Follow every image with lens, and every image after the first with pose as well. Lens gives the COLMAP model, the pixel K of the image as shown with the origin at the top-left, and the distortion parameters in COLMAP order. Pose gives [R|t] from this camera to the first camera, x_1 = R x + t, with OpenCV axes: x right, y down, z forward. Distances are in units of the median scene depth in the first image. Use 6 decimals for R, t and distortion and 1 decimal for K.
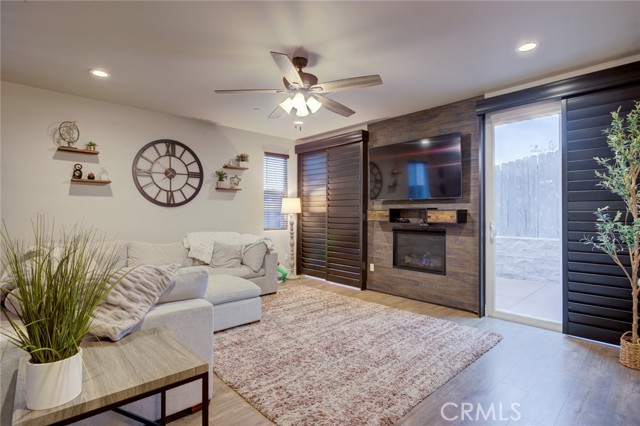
lens RADIAL K [[315.3, 0, 318.6], [0, 315.3, 212.7], [0, 0, 1]] dist [-0.018180, 0.006533]
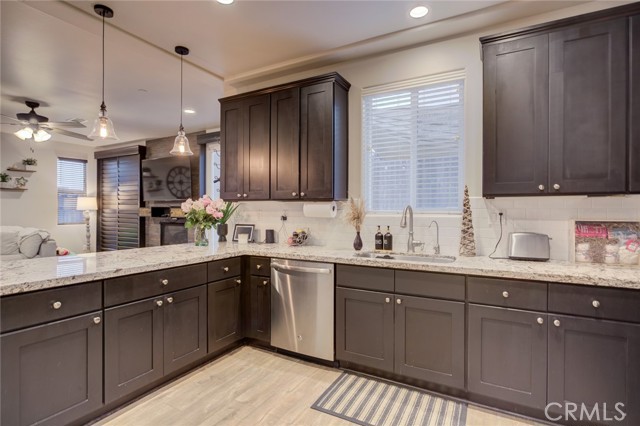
lens RADIAL K [[315.3, 0, 318.6], [0, 315.3, 212.0], [0, 0, 1]] dist [-0.018180, 0.006533]
pose [[0.948723, -0.001057, 0.316106, 0.394091], [-0.001900, 0.999957, 0.009045, -0.003705], [-0.316103, -0.009182, 0.948681, -0.410436]]
